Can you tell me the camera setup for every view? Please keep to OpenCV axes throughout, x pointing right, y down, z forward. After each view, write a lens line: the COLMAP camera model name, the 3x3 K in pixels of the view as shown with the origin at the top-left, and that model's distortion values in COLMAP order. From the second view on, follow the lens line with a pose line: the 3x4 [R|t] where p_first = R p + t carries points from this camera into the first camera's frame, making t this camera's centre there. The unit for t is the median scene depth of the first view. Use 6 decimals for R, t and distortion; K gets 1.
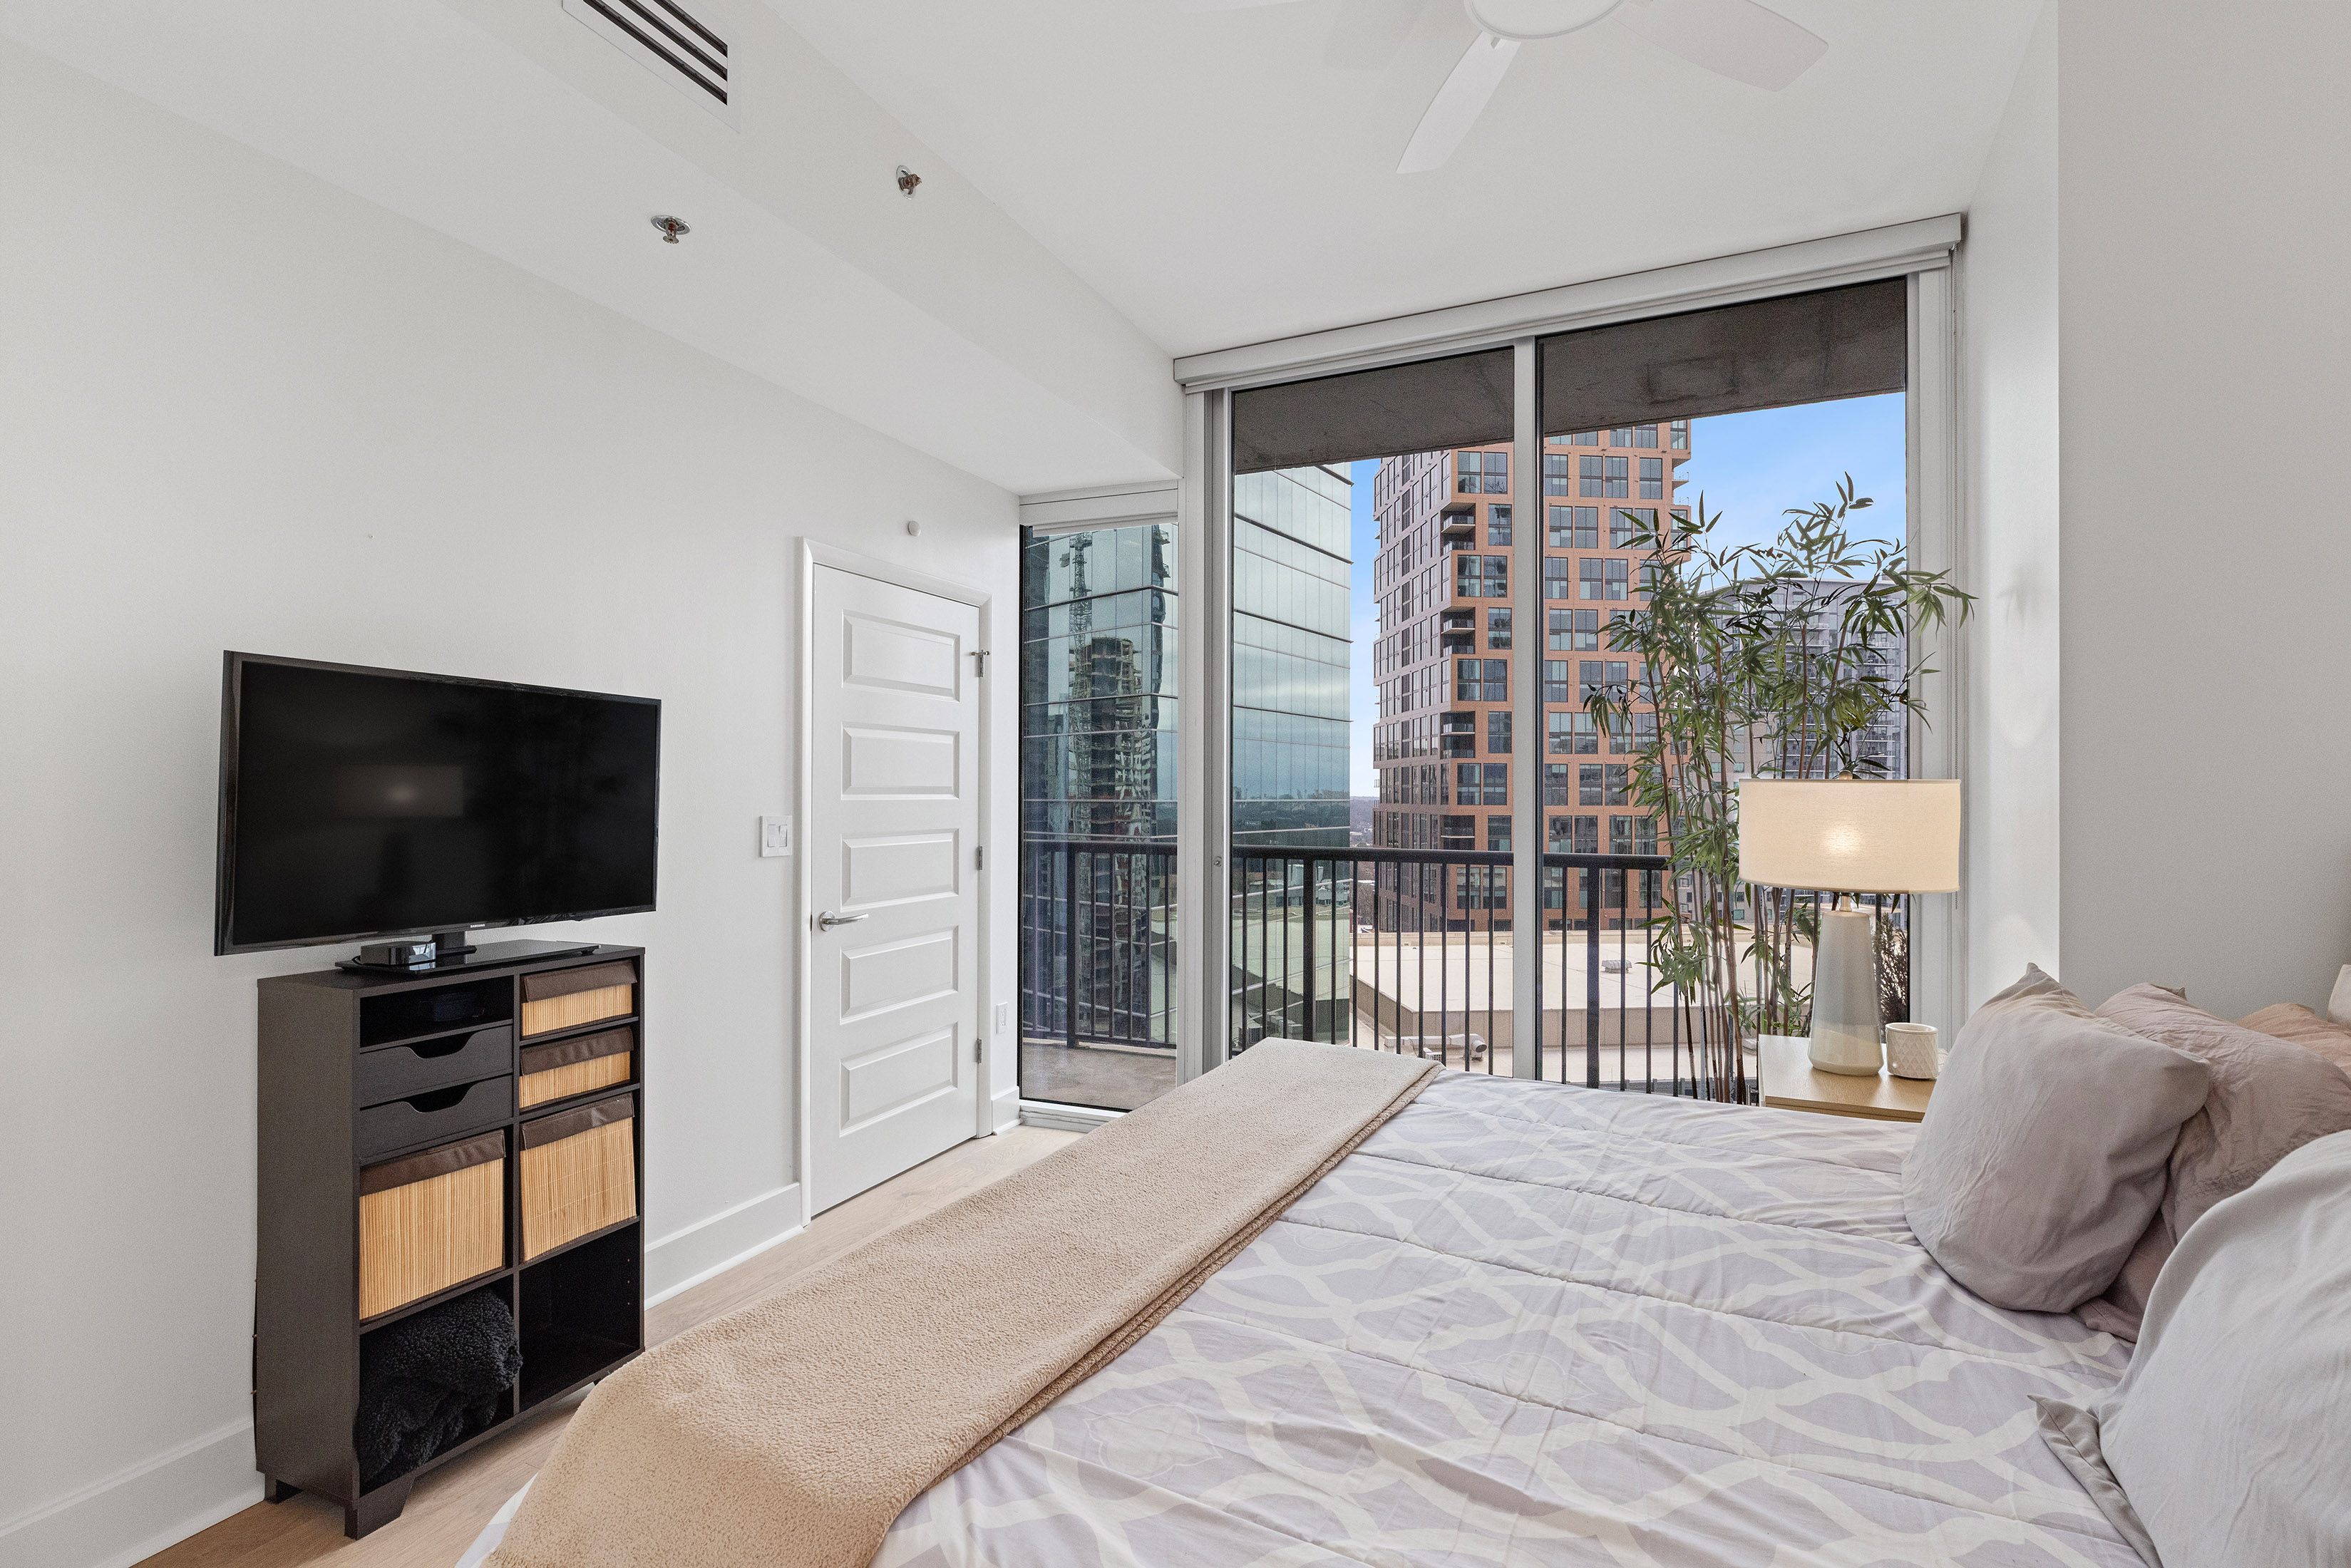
lens RADIAL K [[1123.9, 0, 1175.5], [0, 1123.9, 784.0], [0, 0, 1]] dist [-0.010321, -0.000329]
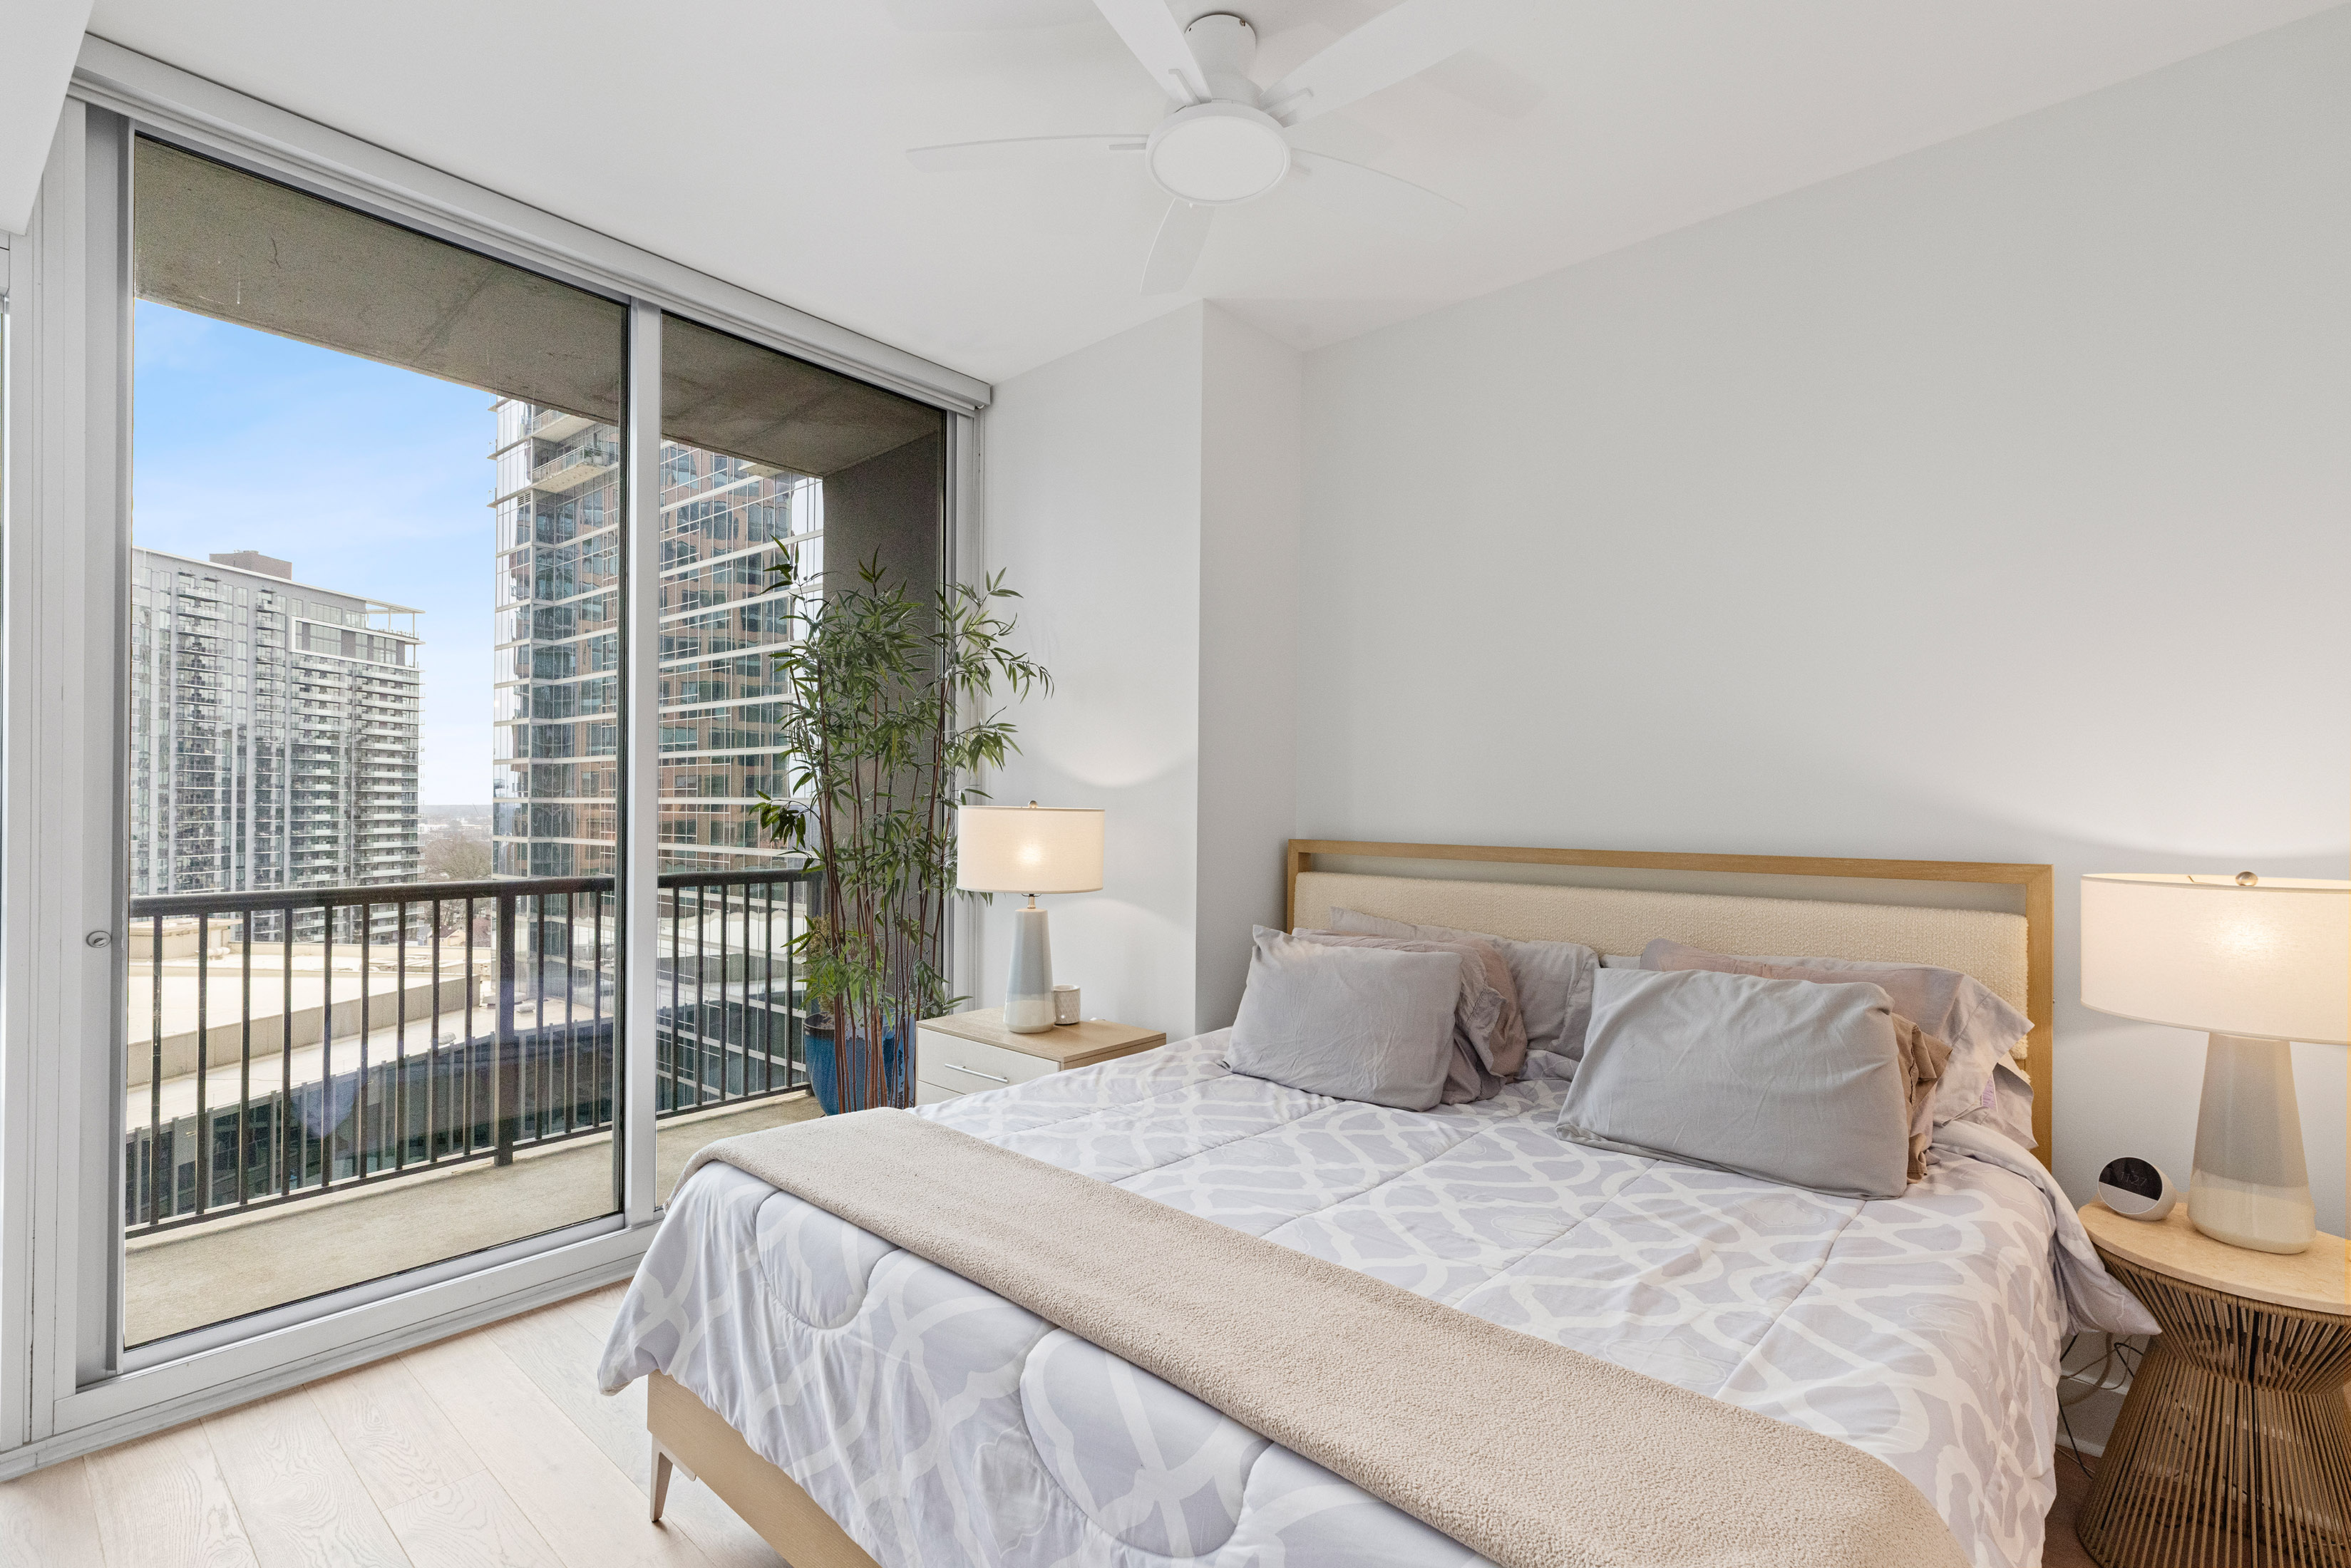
lens RADIAL K [[1058.7, 0, 1184.4], [0, 1058.7, 798.6], [0, 0, 1]] dist [0.003523, 0.000096]
pose [[0.252540, 0.001389, 0.967585, -0.980369], [-0.012527, 0.999920, 0.001834, -0.033989], [-0.967505, -0.012584, 0.252537, 0.914333]]
